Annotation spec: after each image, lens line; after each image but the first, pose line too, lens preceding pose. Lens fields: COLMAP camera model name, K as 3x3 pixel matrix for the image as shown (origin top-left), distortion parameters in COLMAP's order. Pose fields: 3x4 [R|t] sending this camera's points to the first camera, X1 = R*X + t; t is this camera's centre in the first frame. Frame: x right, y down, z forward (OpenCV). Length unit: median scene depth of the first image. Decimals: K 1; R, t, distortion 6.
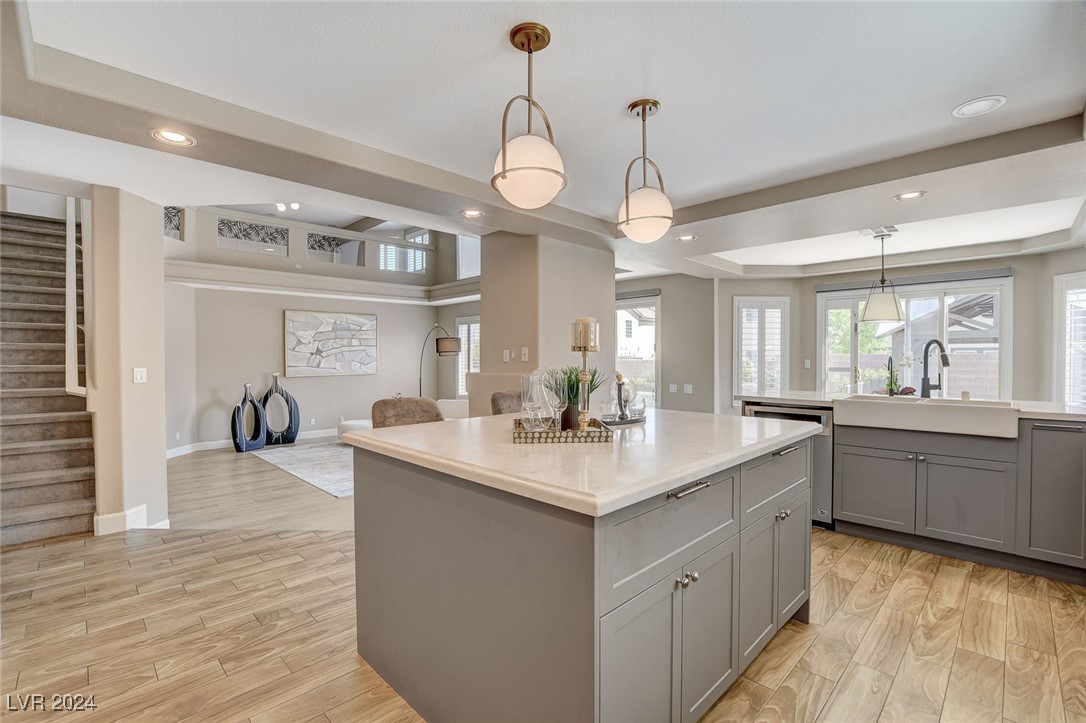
lens RADIAL K [[477.4, 0, 538.4], [0, 477.4, 359.0], [0, 0, 1]] dist [-0.025135, 0.002686]
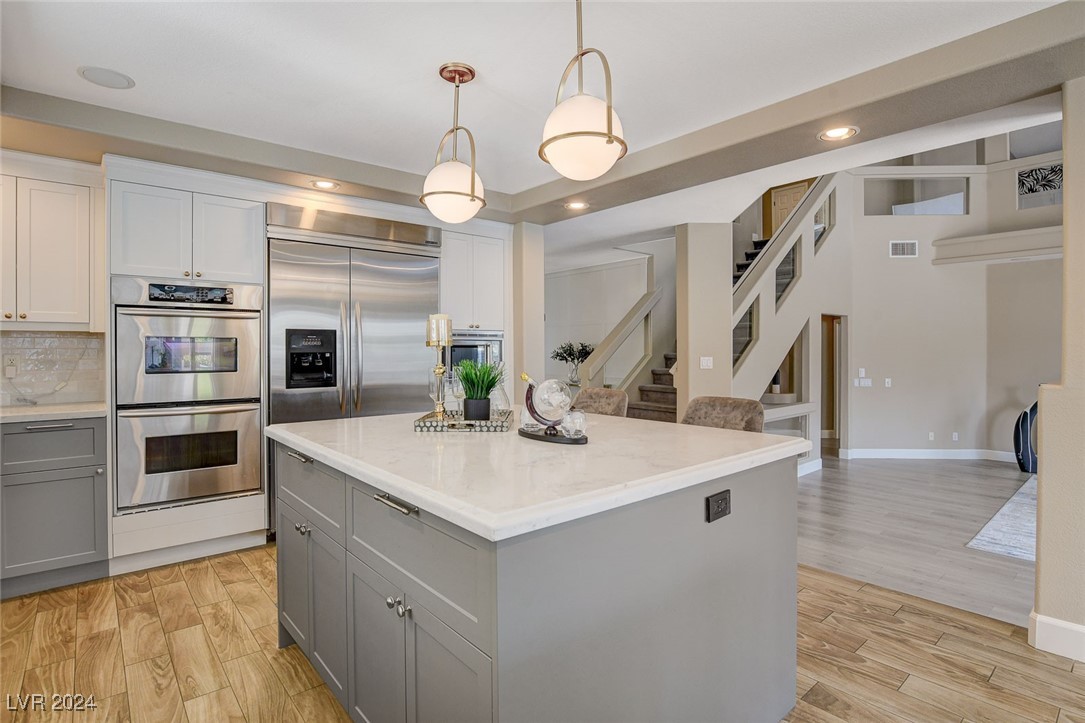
lens RADIAL K [[539.7, 0, 540.9], [0, 539.7, 358.0], [0, 0, 1]] dist [-0.032481, -0.000600]
pose [[-0.072975, 0.019462, -0.997144, 0.378712], [-0.002529, 0.999803, 0.019699, -0.003656], [0.997331, 0.003959, -0.072911, 0.389298]]
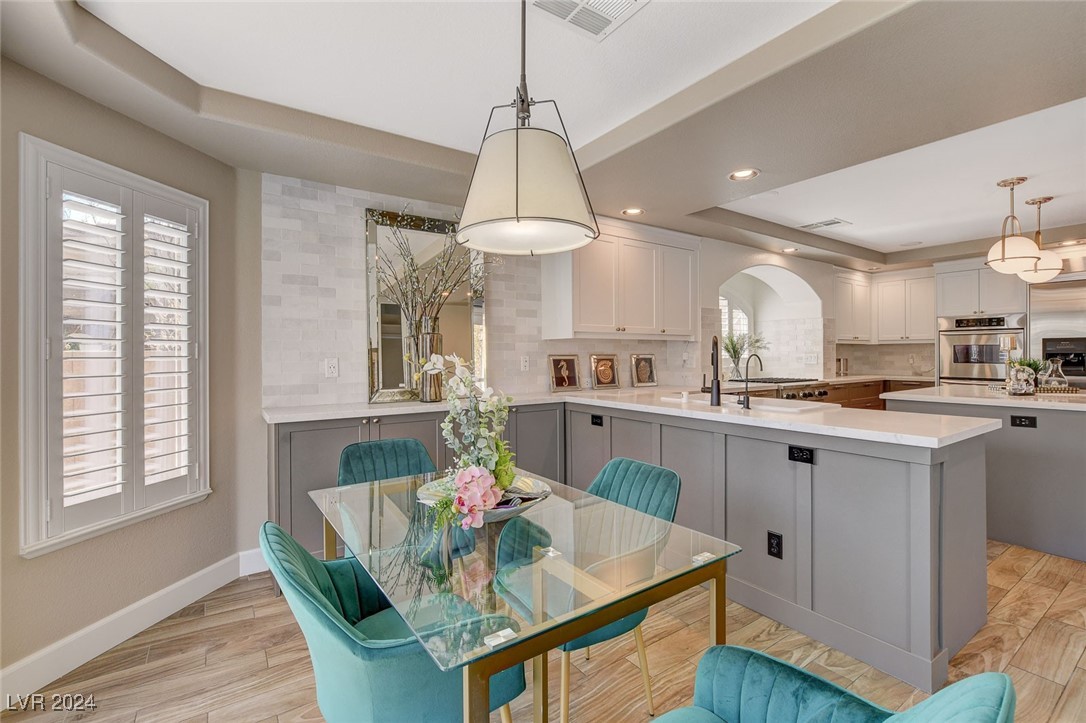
lens RADIAL K [[477.4, 0, 540.3], [0, 477.4, 352.7], [0, 0, 1]] dist [-0.025135, 0.002686]
pose [[-0.983300, -0.002290, 0.181975, 0.447487], [-0.000492, 0.999951, 0.009923, -0.004843], [-0.181989, 0.009667, -0.983253, 0.672651]]
